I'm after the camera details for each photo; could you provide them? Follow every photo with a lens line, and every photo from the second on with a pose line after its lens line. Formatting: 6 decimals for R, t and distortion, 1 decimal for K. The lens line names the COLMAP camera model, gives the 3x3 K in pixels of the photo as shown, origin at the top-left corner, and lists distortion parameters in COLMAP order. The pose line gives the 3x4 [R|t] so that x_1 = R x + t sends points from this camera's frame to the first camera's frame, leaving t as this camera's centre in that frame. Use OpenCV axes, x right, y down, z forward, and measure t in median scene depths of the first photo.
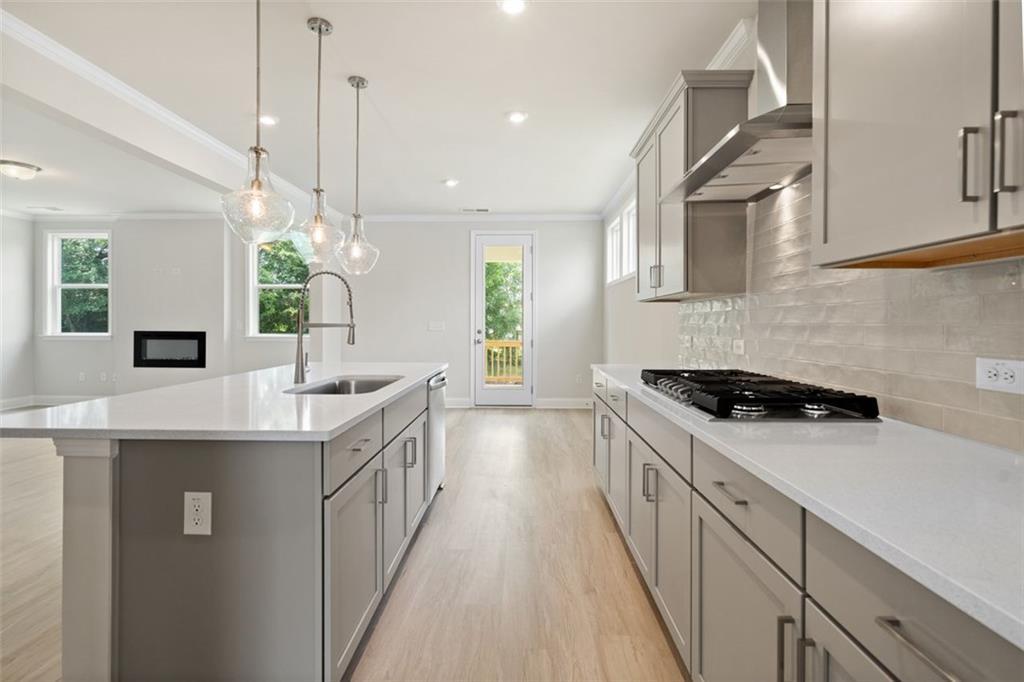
lens RADIAL K [[472.1, 0, 510.1], [0, 472.1, 326.3], [0, 0, 1]] dist [-0.001907, -0.000548]
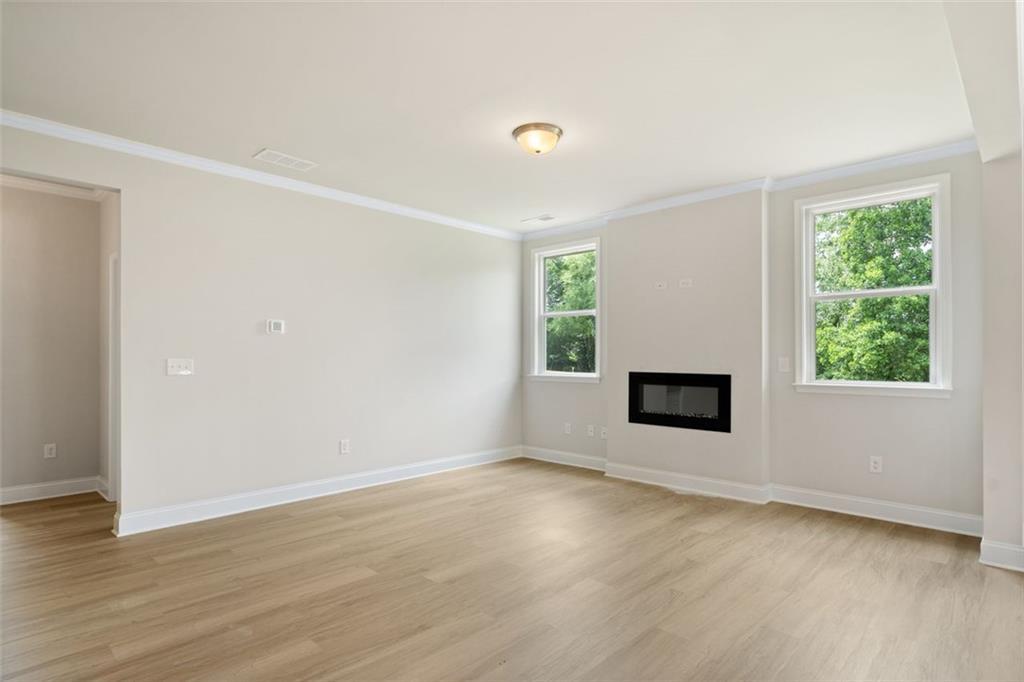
lens RADIAL K [[545.2, 0, 509.4], [0, 545.2, 348.8], [0, 0, 1]] dist [0.016942, -0.000206]
pose [[0.731189, -0.011358, -0.682080, -0.364666], [-0.000750, 0.999847, -0.017453, -0.010639], [0.682174, 0.013273, 0.731069, 0.268614]]
